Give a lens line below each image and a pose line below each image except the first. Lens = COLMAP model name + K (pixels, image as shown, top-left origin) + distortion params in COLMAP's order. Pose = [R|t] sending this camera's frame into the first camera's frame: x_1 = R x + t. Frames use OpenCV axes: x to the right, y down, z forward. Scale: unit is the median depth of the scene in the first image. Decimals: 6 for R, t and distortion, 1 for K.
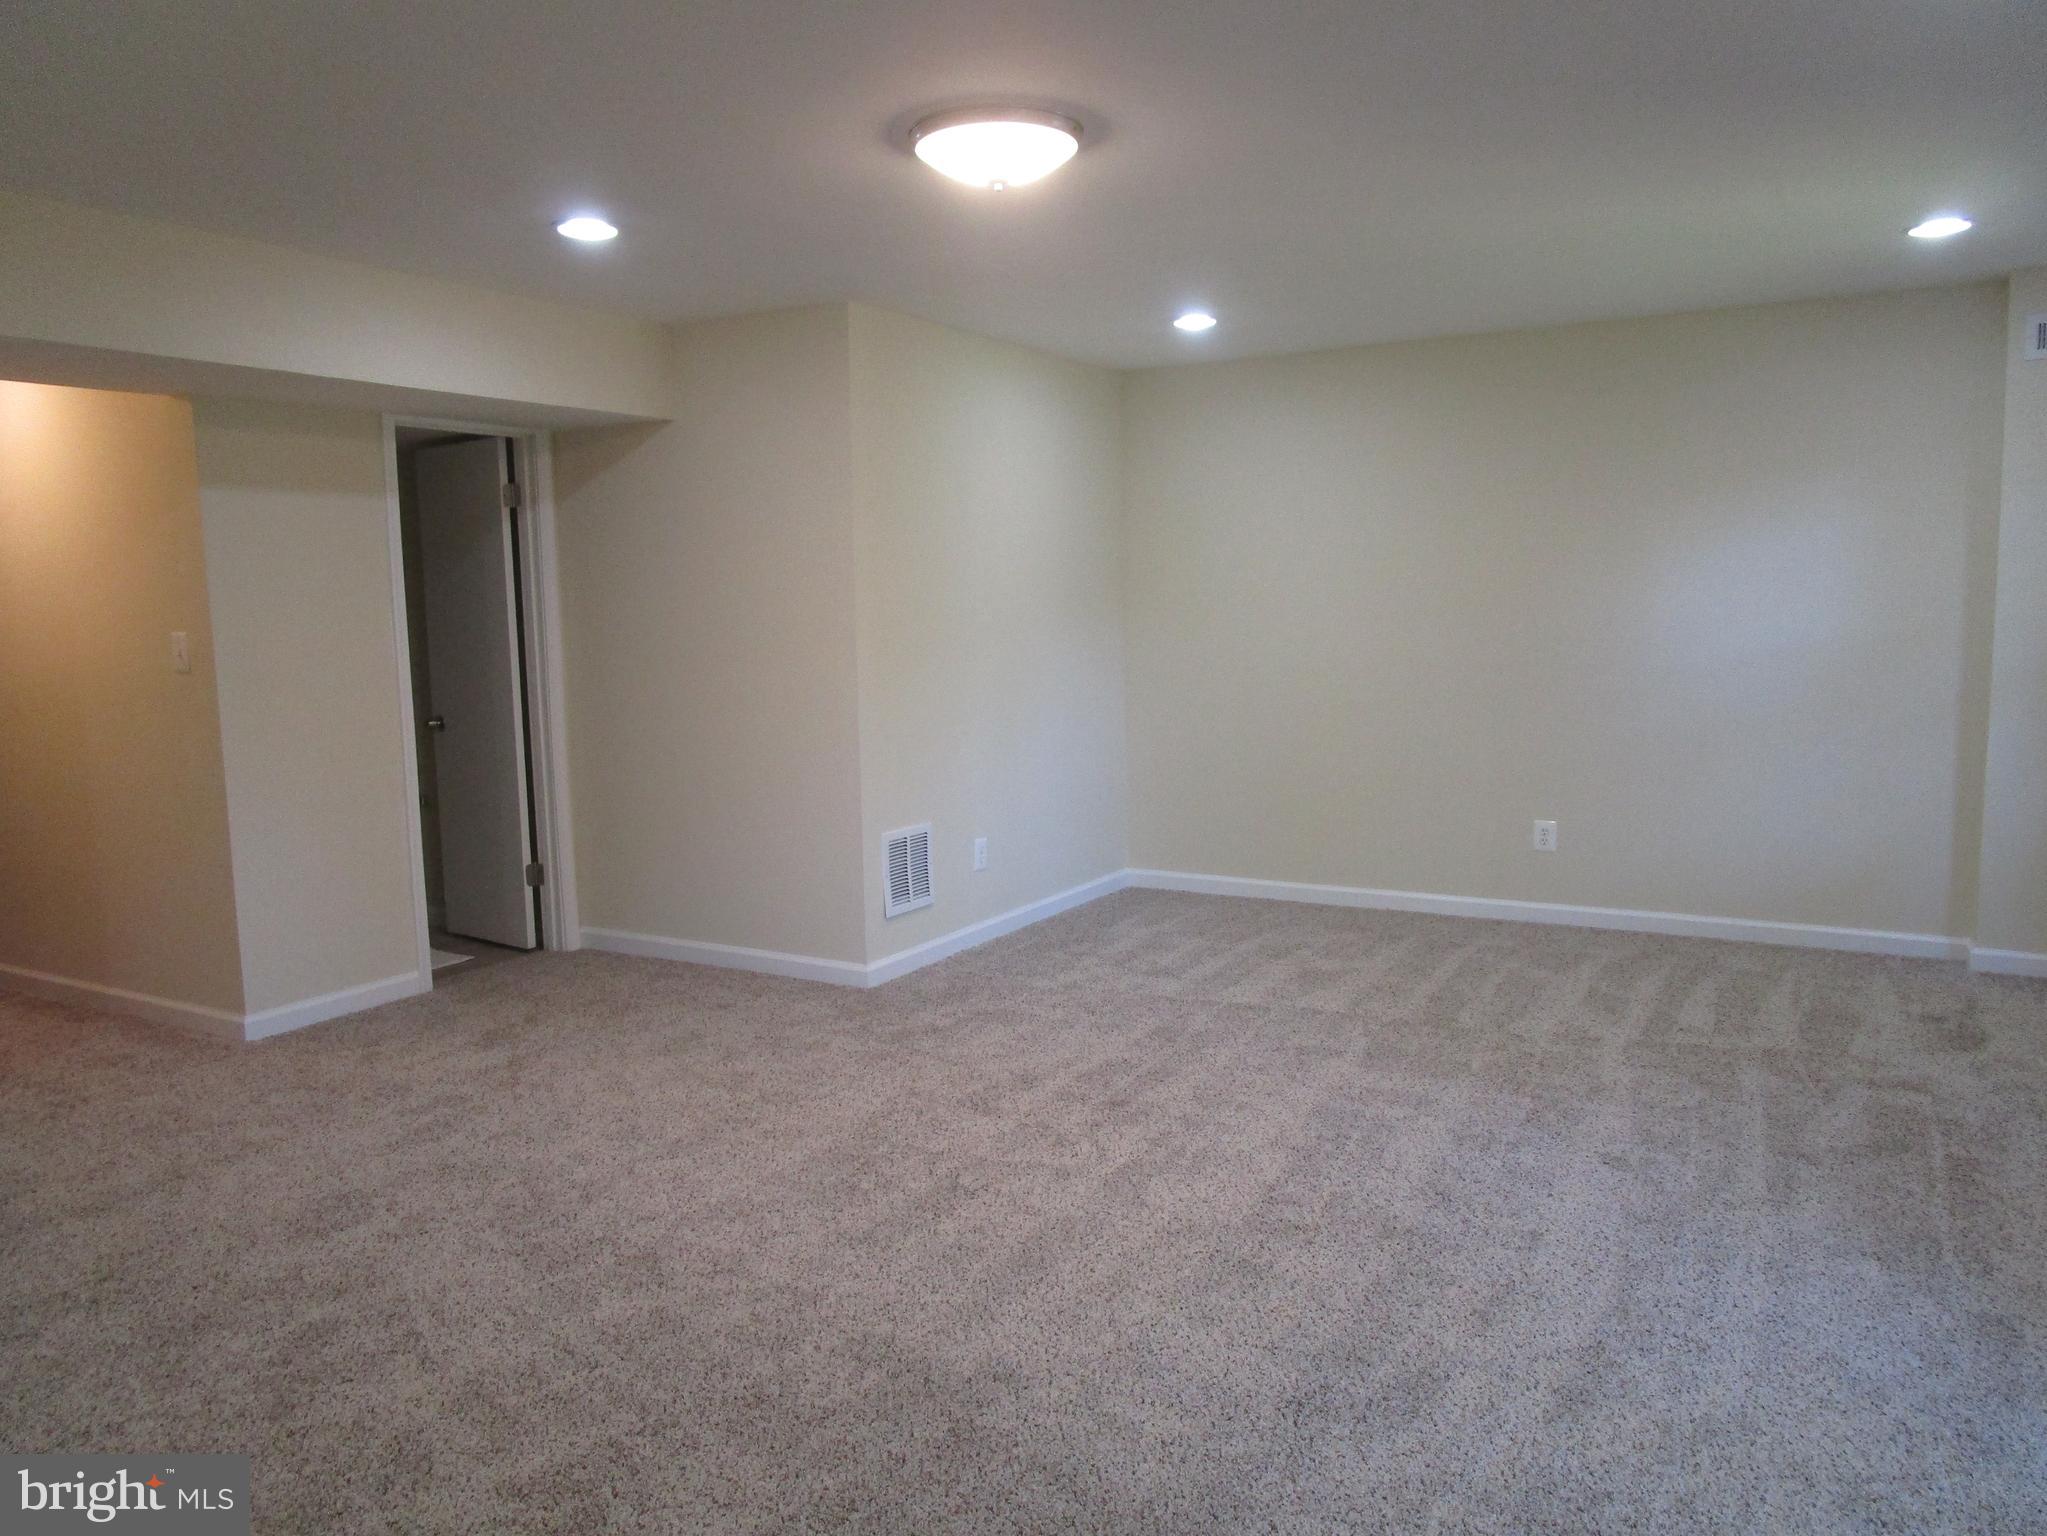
lens RADIAL K [[1432.3, 0, 1017.6], [0, 1432.3, 772.3], [0, 0, 1]] dist [-0.030360, -0.003388]
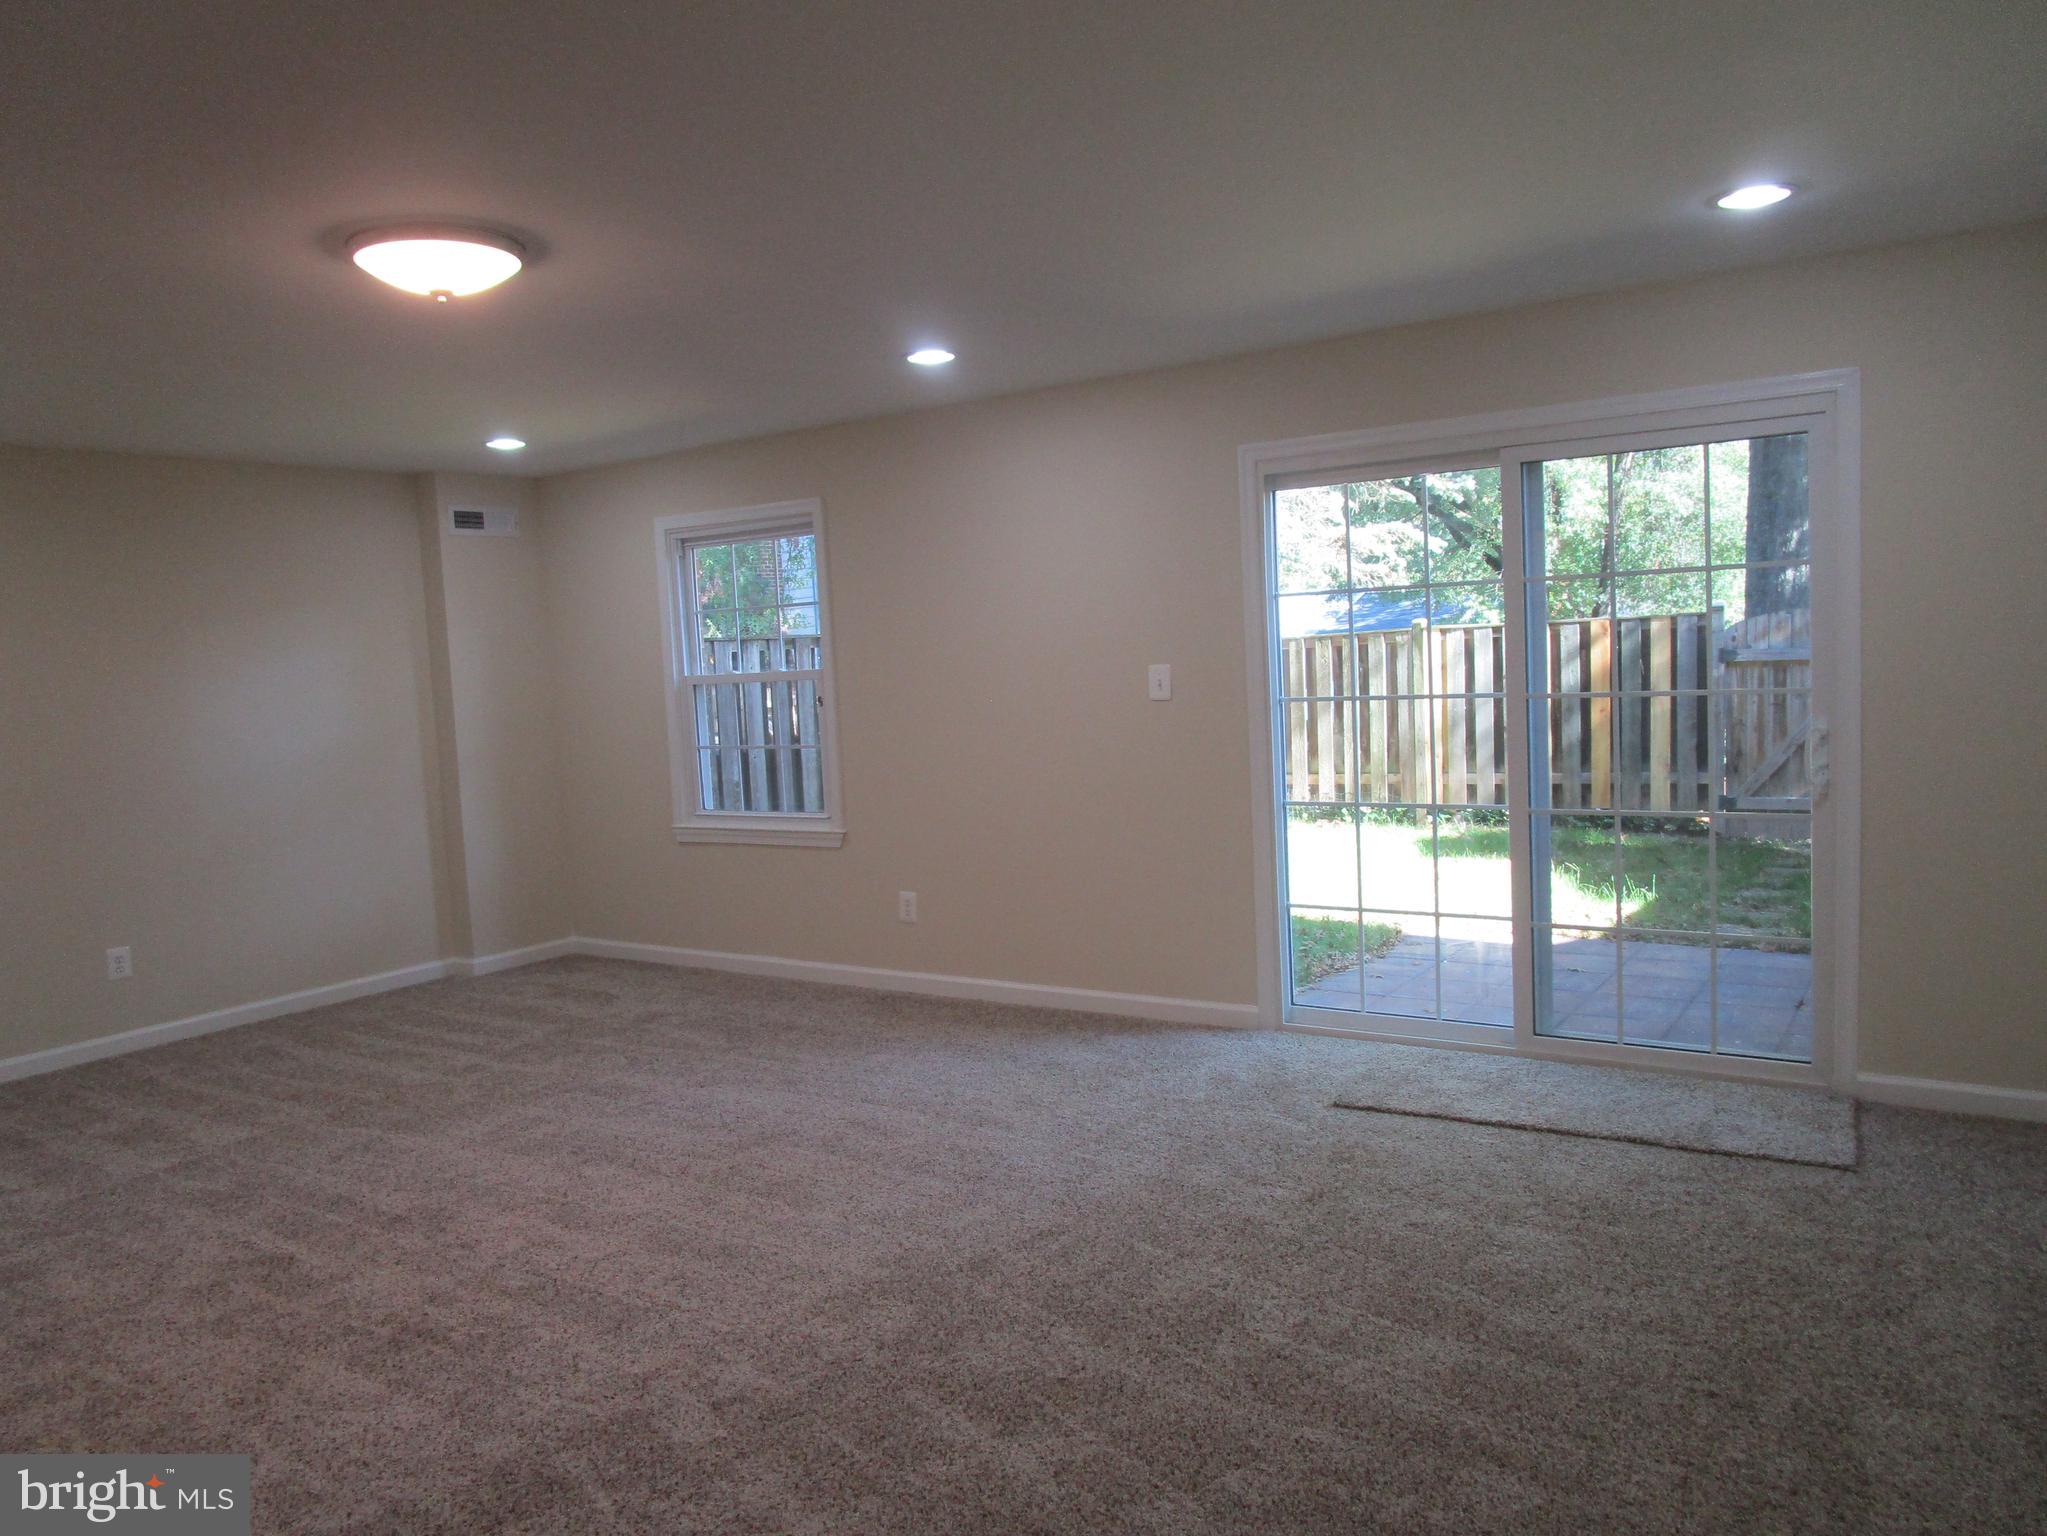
lens RADIAL K [[1432.3, 0, 1017.6], [0, 1432.3, 772.3], [0, 0, 1]] dist [-0.030360, -0.003388]
pose [[0.061859, -0.060313, 0.996261, -0.812909], [0.168423, 0.984489, 0.049143, -0.042072], [-0.983772, 0.164753, 0.071058, 0.453414]]
